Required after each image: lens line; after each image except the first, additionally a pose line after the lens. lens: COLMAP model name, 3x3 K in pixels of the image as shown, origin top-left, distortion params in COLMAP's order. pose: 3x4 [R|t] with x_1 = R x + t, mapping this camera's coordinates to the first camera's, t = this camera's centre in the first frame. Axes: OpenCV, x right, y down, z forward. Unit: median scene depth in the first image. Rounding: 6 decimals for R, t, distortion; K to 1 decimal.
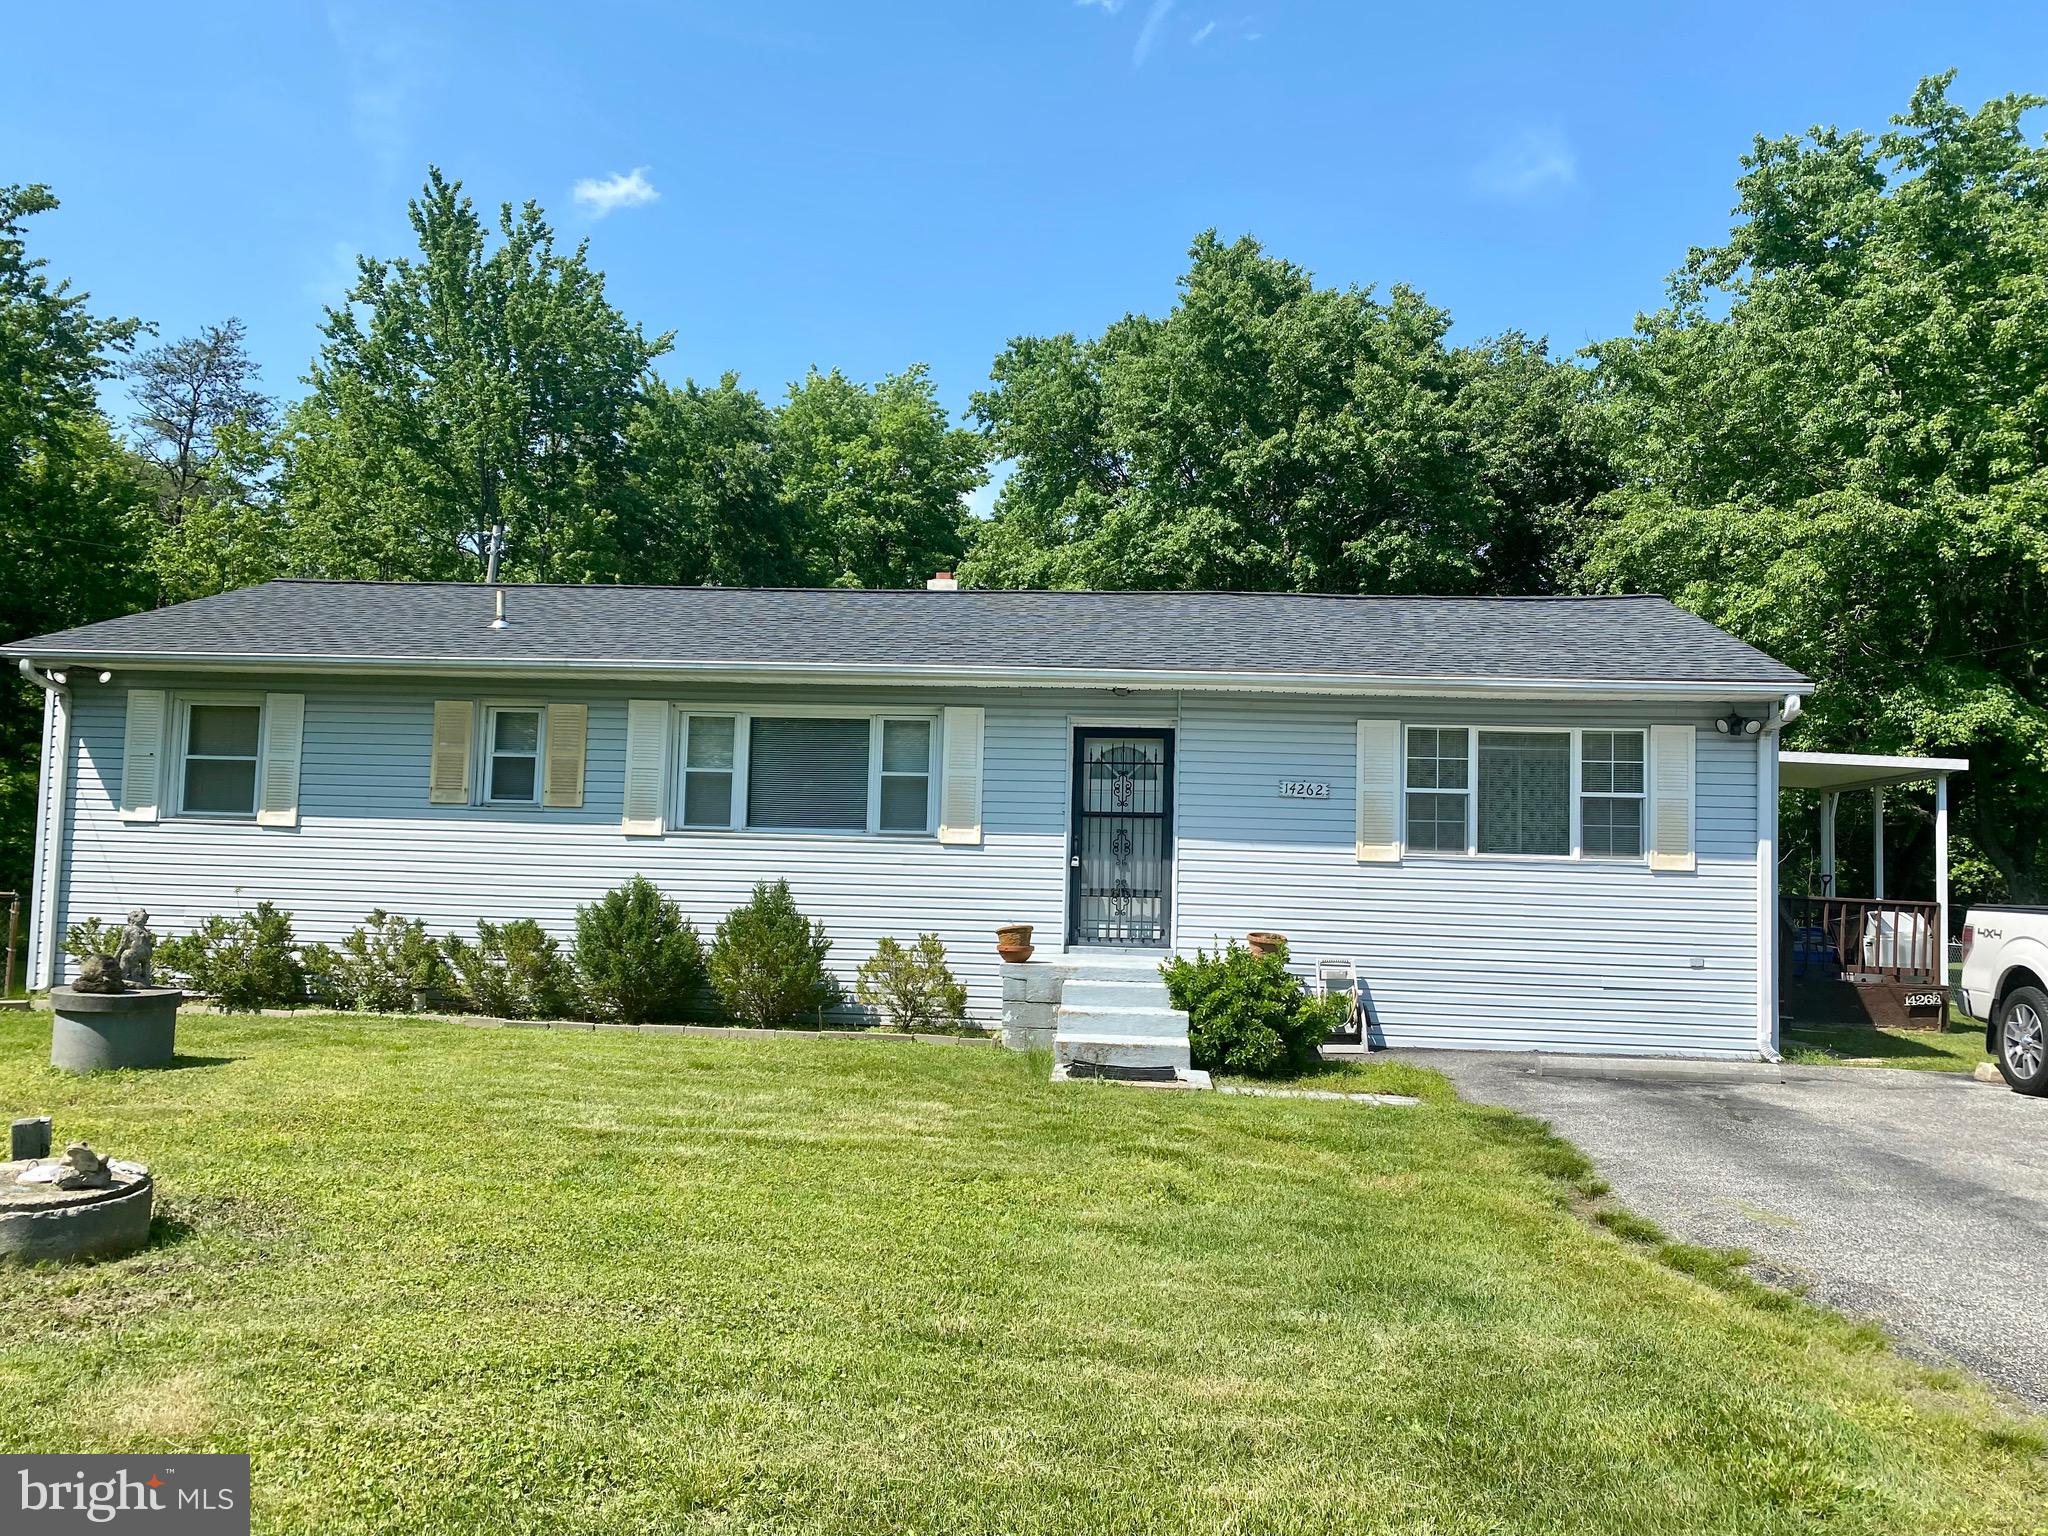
lens RADIAL K [[1594.2, 0, 1019.8], [0, 1594.2, 720.5], [0, 0, 1]] dist [0.034006, -0.007078]
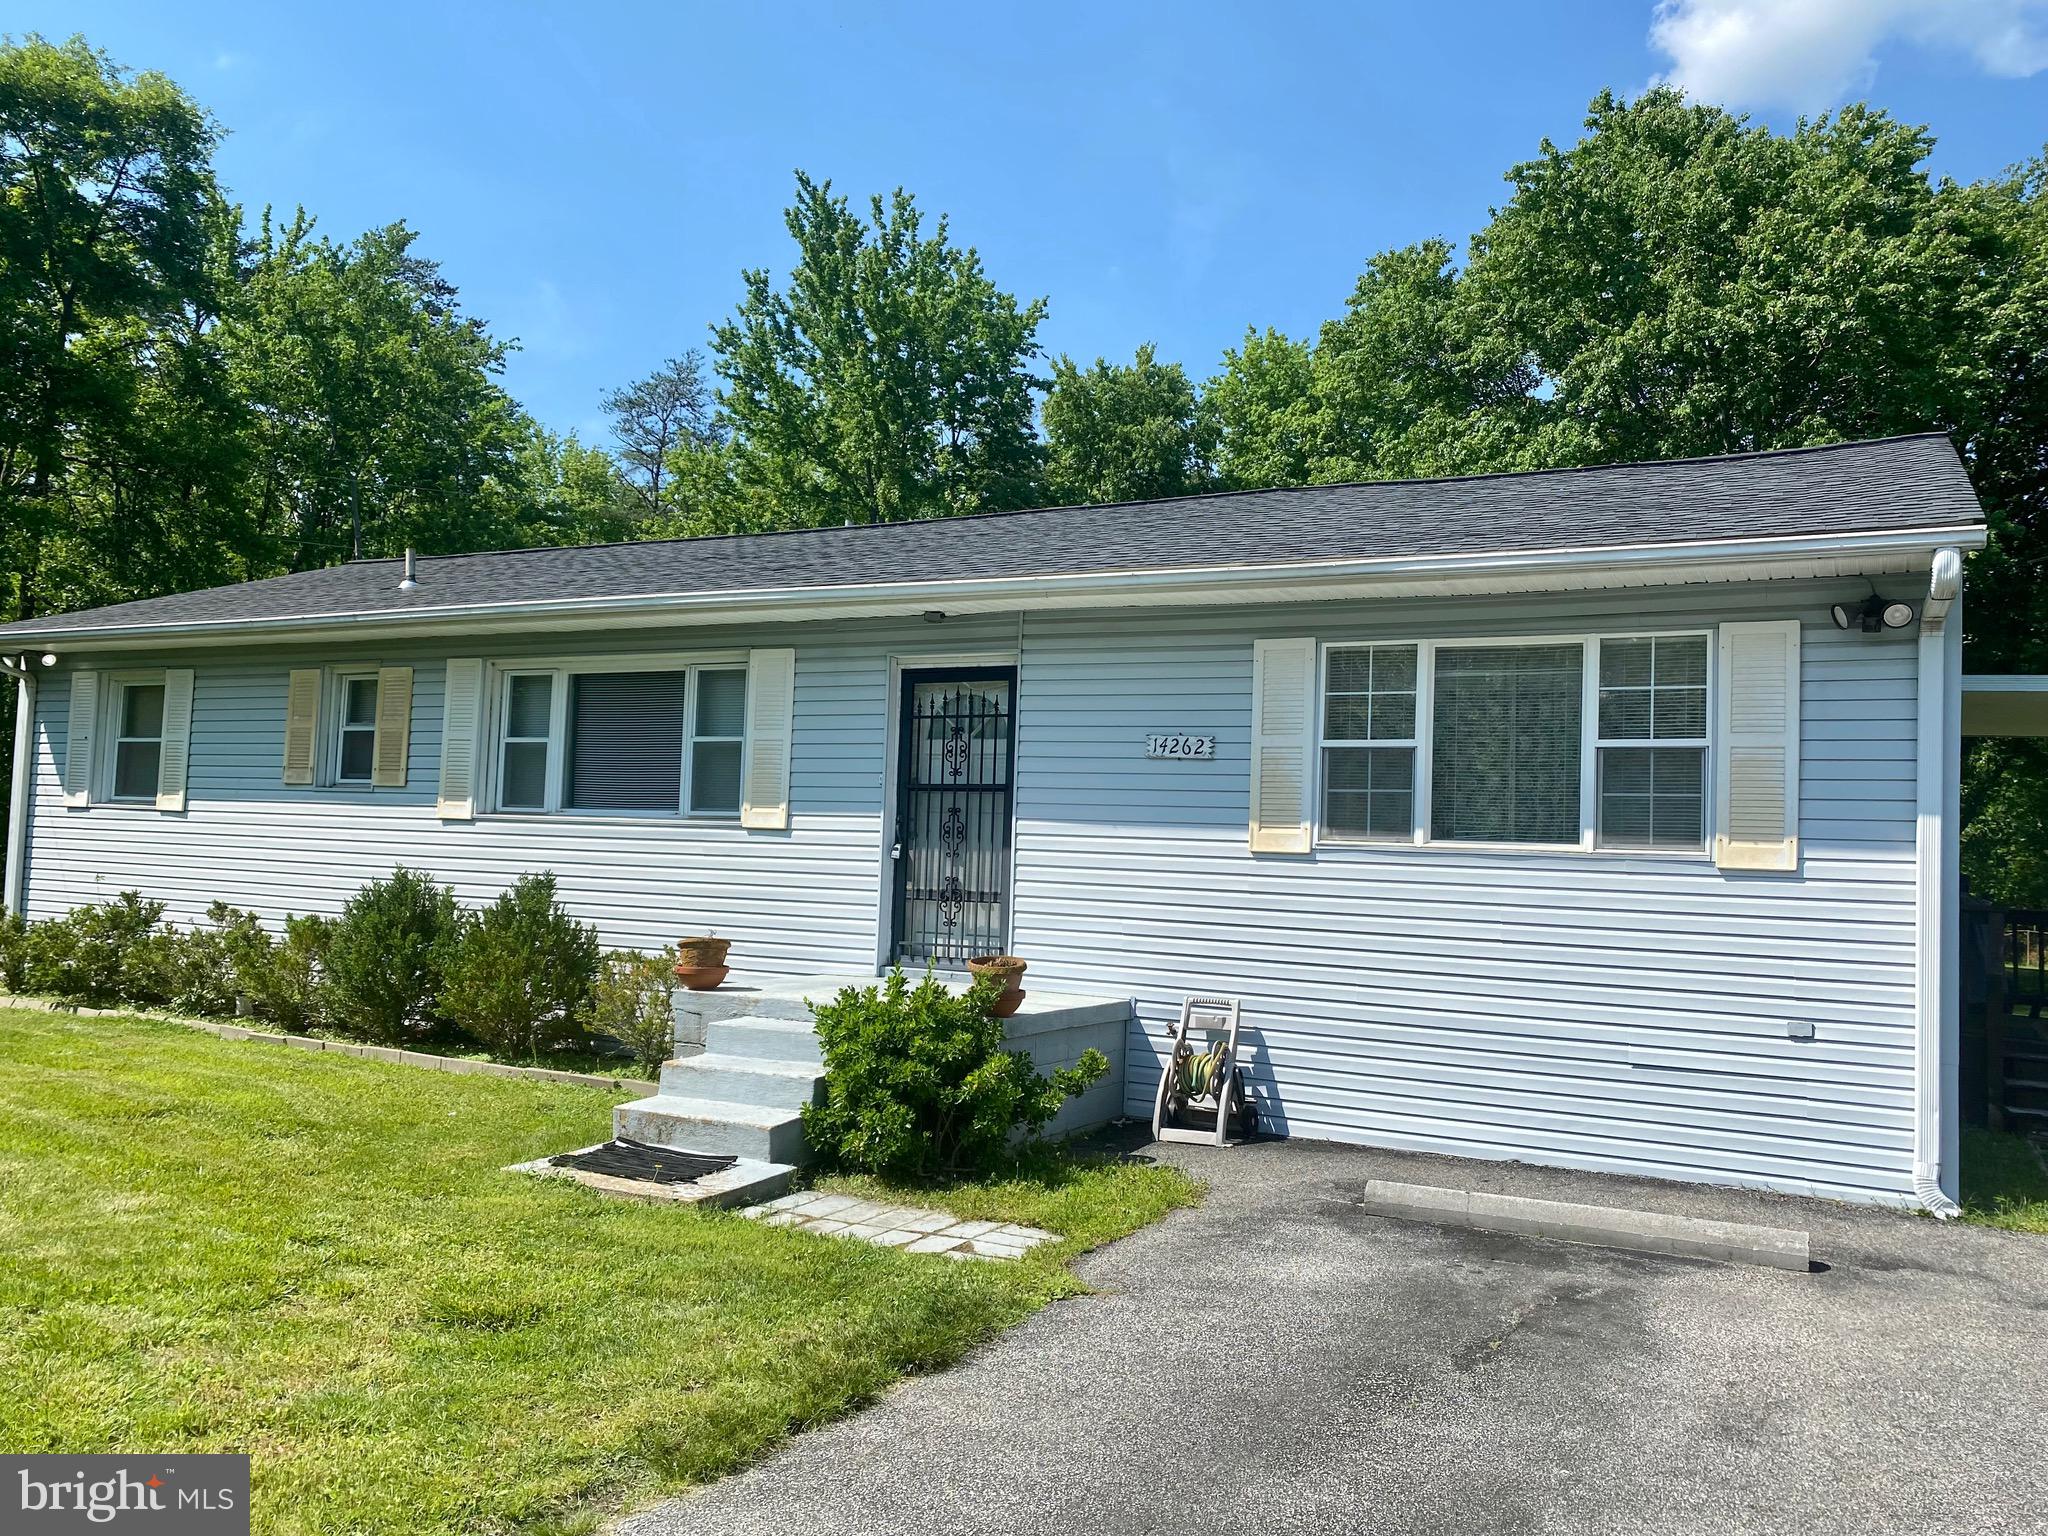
lens RADIAL K [[1574.4, 0, 1017.9], [0, 1574.4, 735.4], [0, 0, 1]] dist [0.039478, -0.040413]
pose [[0.924365, -0.024124, -0.380747, 0.354562], [0.027201, 0.999626, 0.002703, 0.033437], [0.380539, -0.012855, 0.924675, 0.340690]]
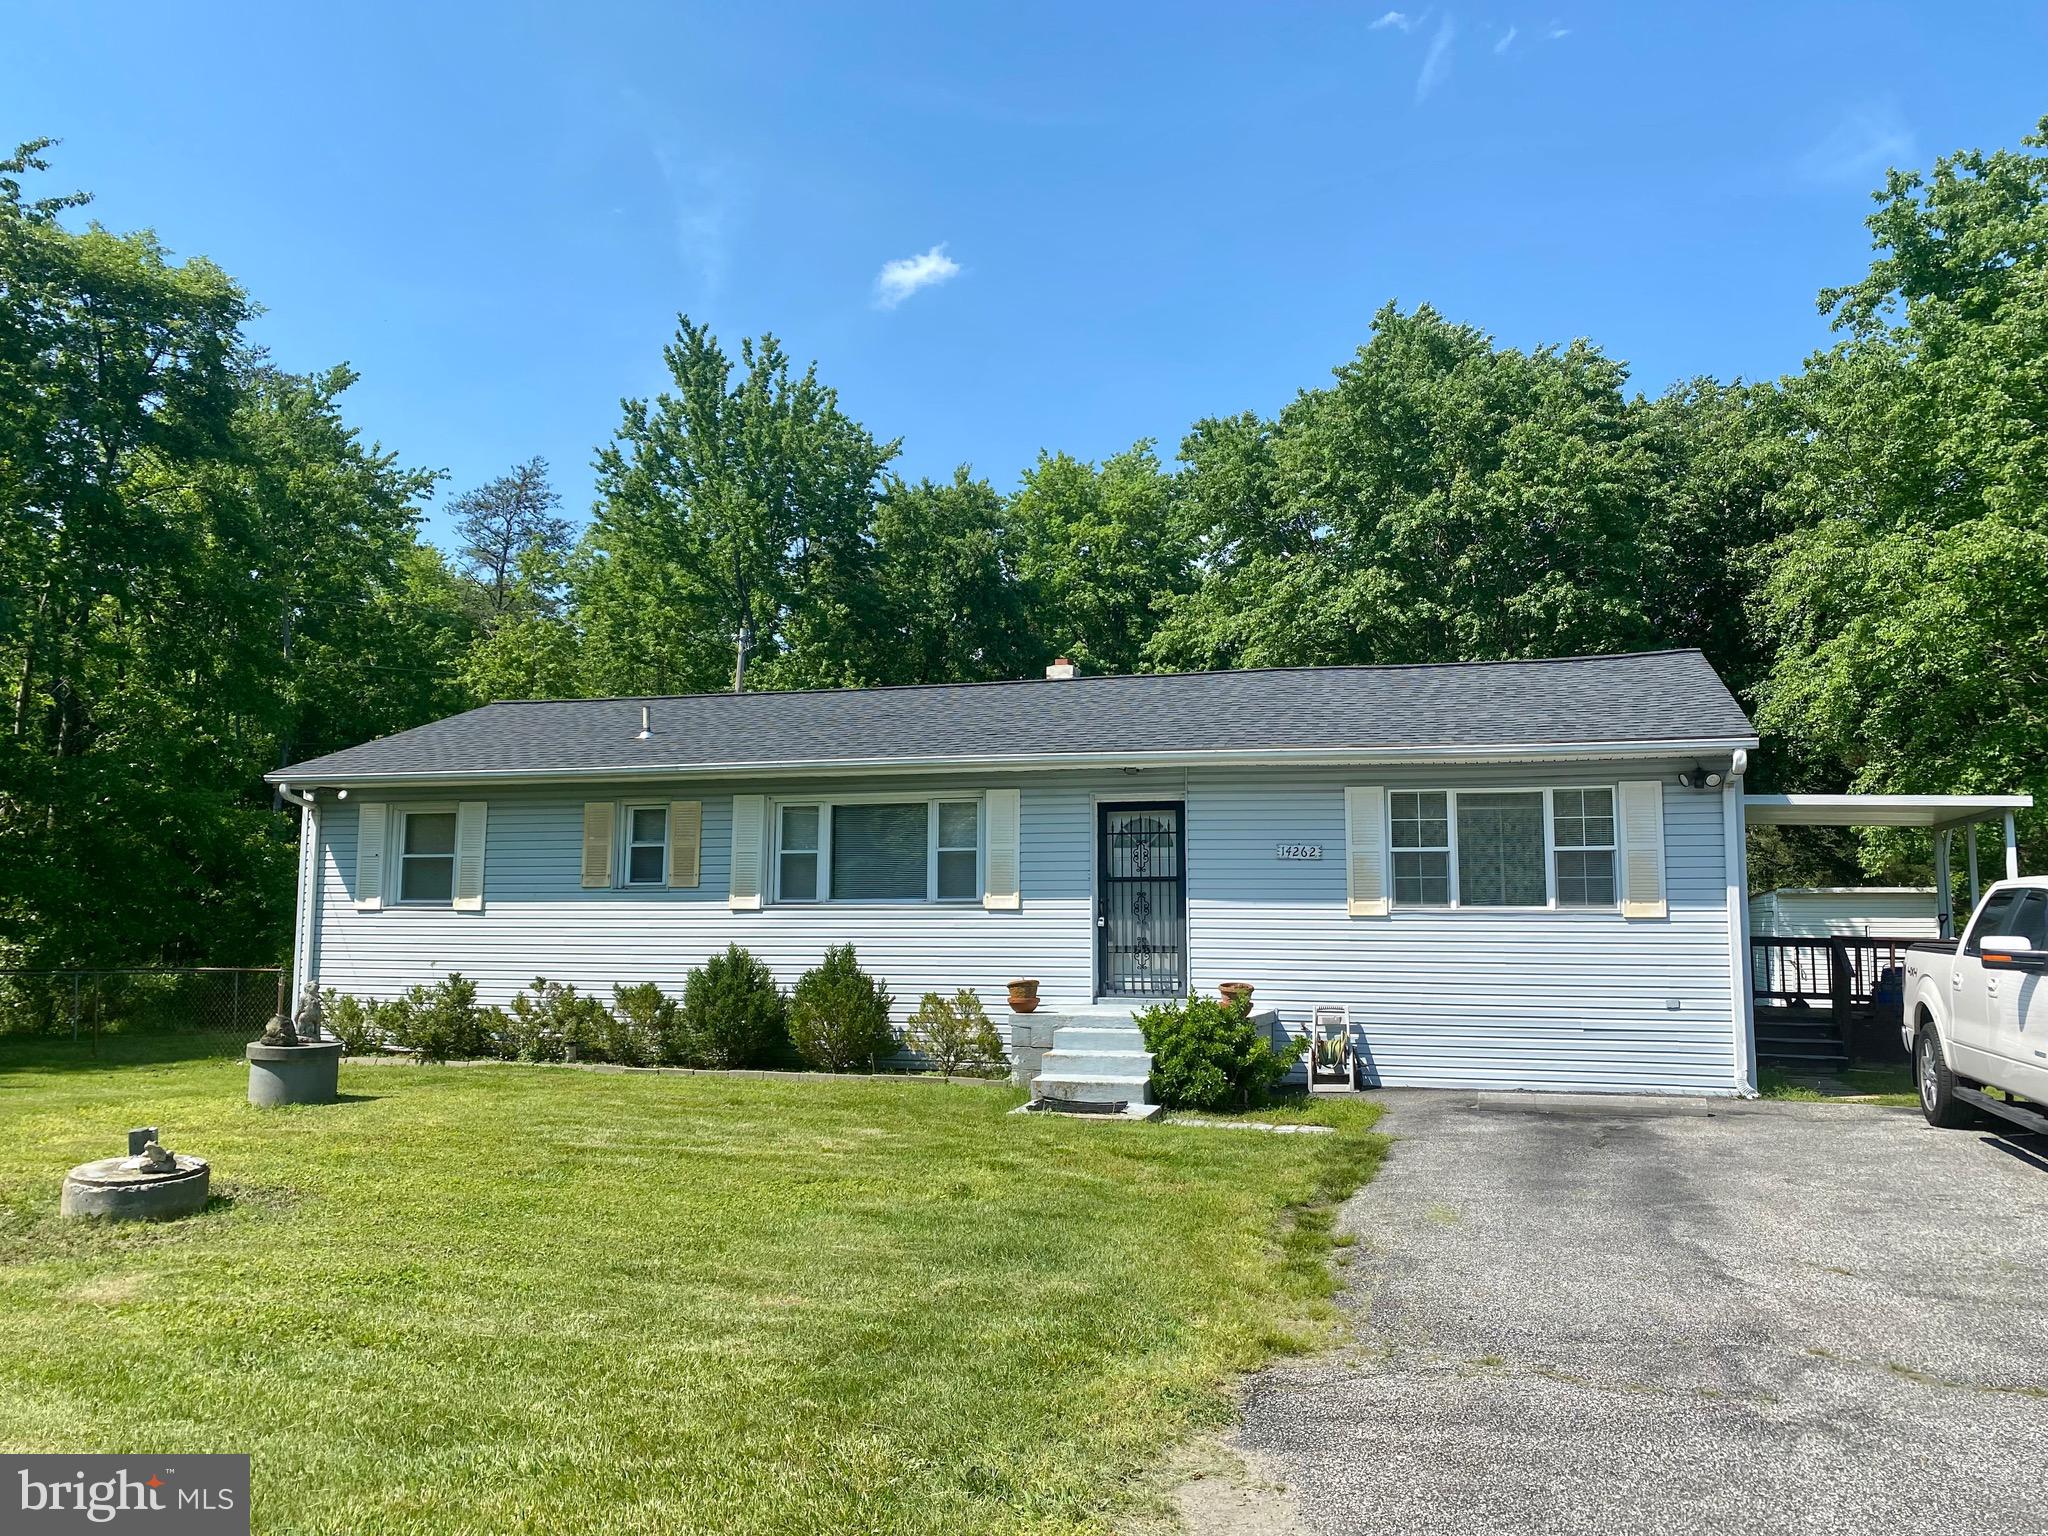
lens RADIAL K [[1579.8, 0, 1022.7], [0, 1579.8, 705.3], [0, 0, 1]] dist [0.105560, -0.237023]
pose [[0.979390, -0.052697, -0.194983, 0.202130], [0.044192, 0.997883, -0.047720, -0.013872], [0.197085, 0.038120, 0.979645, -0.118294]]
